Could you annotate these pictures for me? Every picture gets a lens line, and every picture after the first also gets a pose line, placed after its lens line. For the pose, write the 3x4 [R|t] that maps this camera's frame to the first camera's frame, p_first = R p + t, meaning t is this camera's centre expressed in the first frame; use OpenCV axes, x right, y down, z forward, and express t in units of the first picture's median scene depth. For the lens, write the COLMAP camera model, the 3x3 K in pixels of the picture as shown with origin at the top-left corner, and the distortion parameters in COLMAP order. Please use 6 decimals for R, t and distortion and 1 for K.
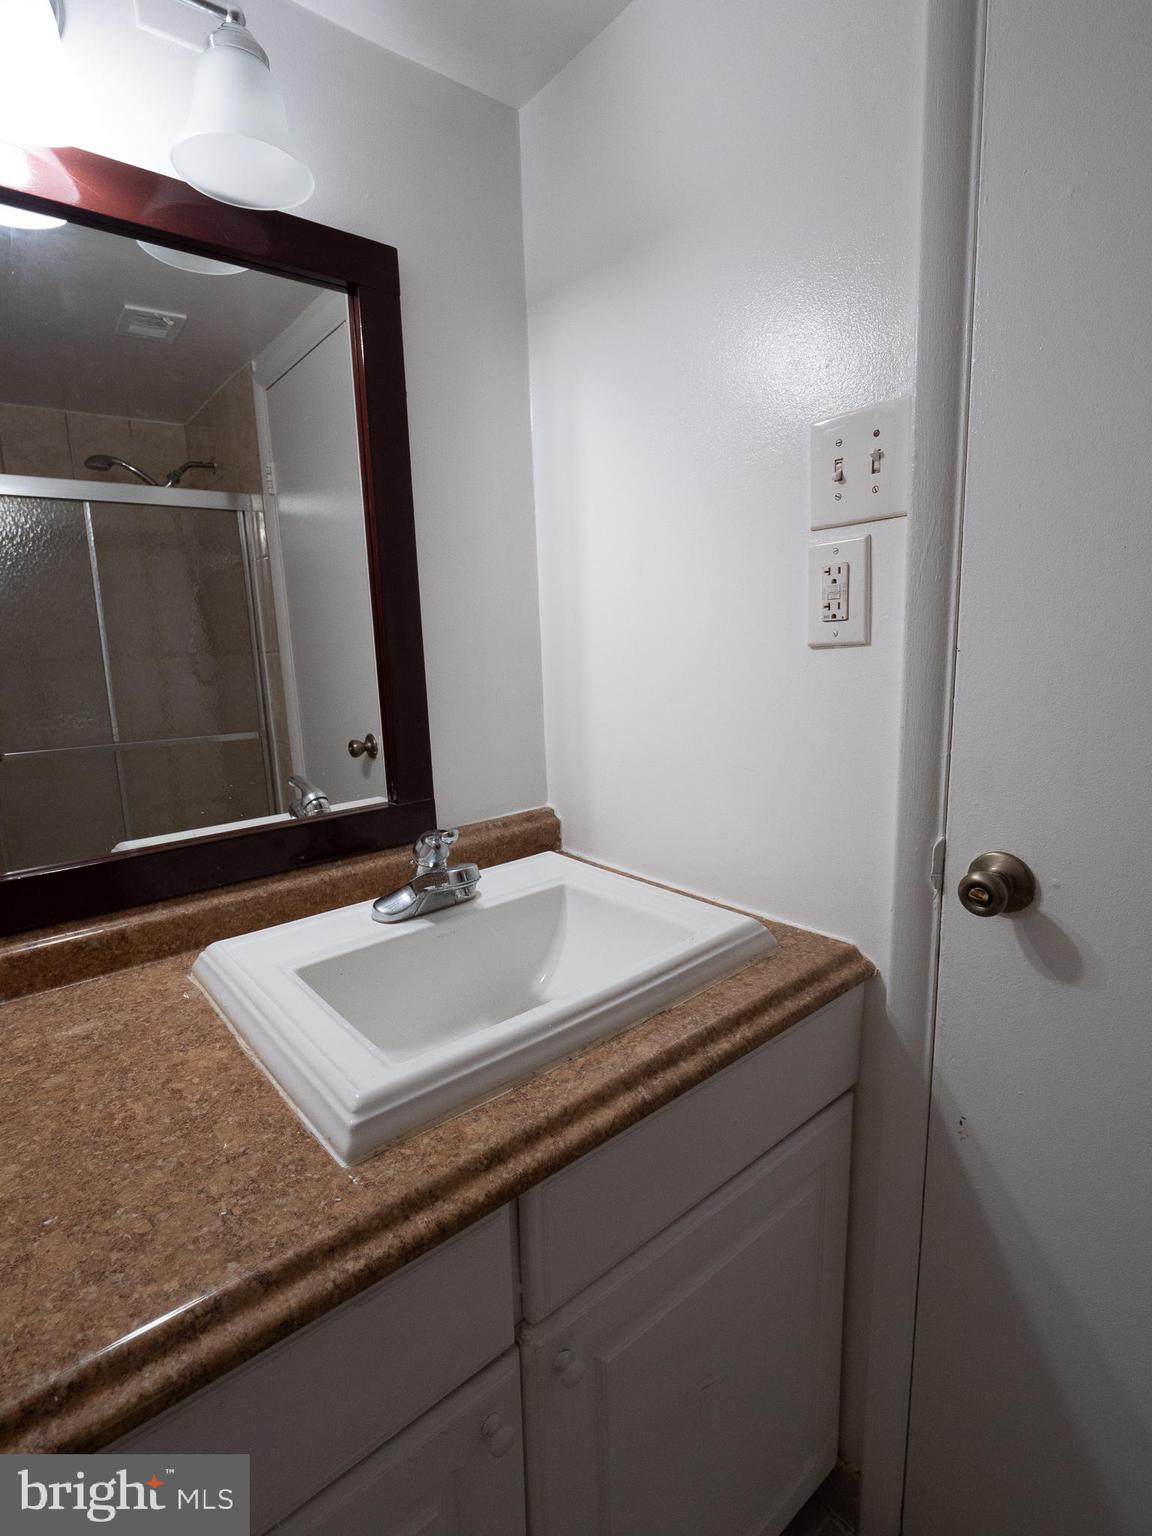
lens RADIAL K [[756.9, 0, 575.5], [0, 756.9, 764.8], [0, 0, 1]] dist [-0.006378, -0.006217]
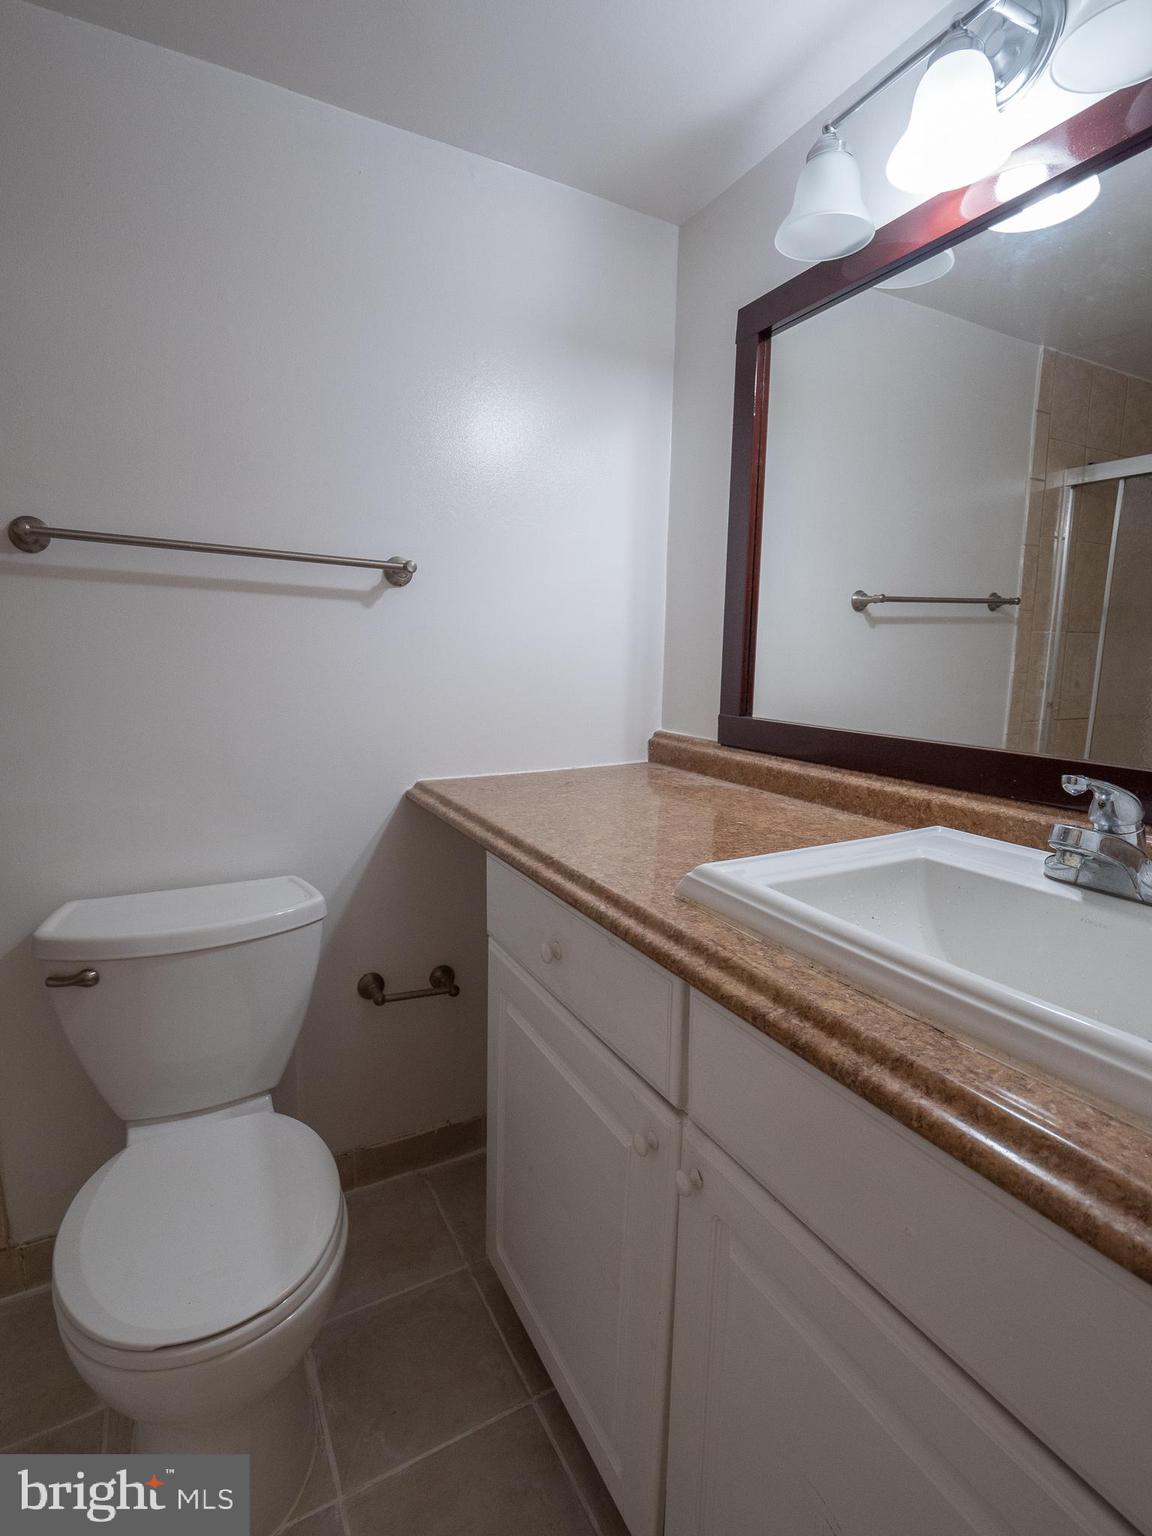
lens RADIAL K [[756.9, 0, 576.9], [0, 756.9, 766.8], [0, 0, 1]] dist [-0.006378, -0.006217]
pose [[-0.218527, 0.177353, -0.959579, 0.941873], [-0.183182, 0.958409, 0.218853, 0.000397], [0.958483, 0.223603, -0.176950, 0.858429]]
